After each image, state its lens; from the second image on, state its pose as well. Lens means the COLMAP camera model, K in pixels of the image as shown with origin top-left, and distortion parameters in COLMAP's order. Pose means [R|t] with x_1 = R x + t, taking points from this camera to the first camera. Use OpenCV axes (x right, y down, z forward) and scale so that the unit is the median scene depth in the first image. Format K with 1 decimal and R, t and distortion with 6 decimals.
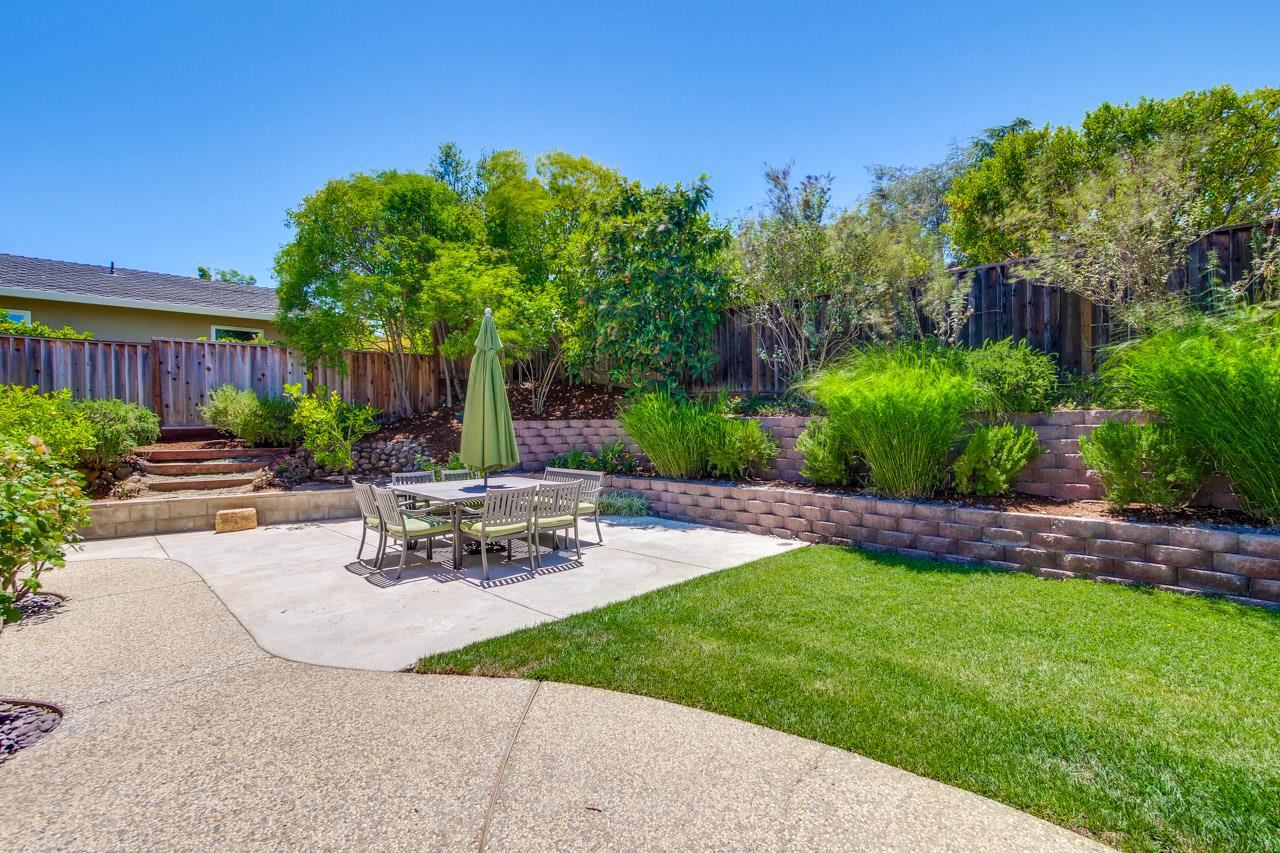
lens RADIAL K [[593.7, 0, 636.8], [0, 593.7, 424.4], [0, 0, 1]] dist [0.000470, -0.002176]
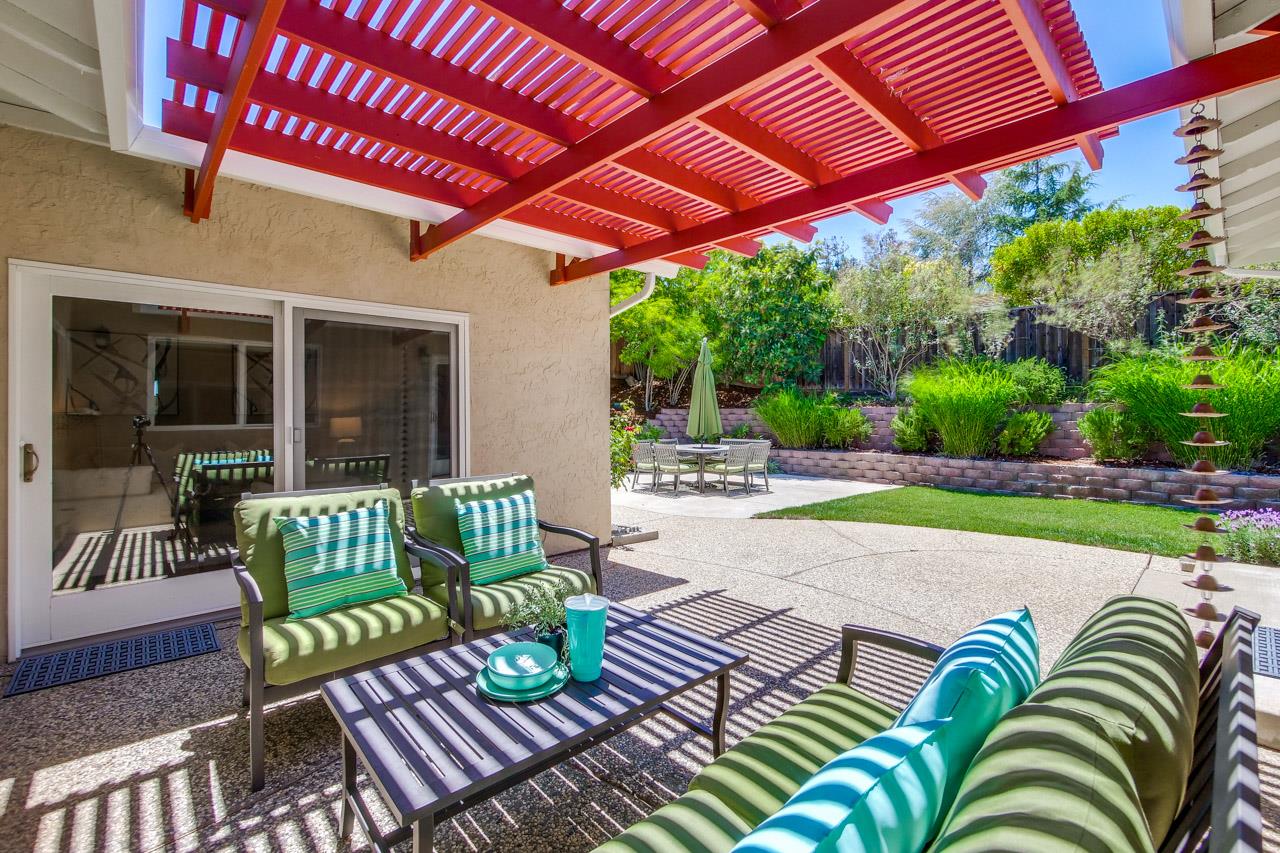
lens RADIAL K [[546.6, 0, 642.5], [0, 546.6, 415.5], [0, 0, 1]] dist [-0.012051, 0.002703]
pose [[0.998389, 0.008917, -0.056039, -0.327120], [-0.008976, 0.999959, -0.000806, 0.018966], [0.056029, 0.001308, 0.998428, -0.494990]]
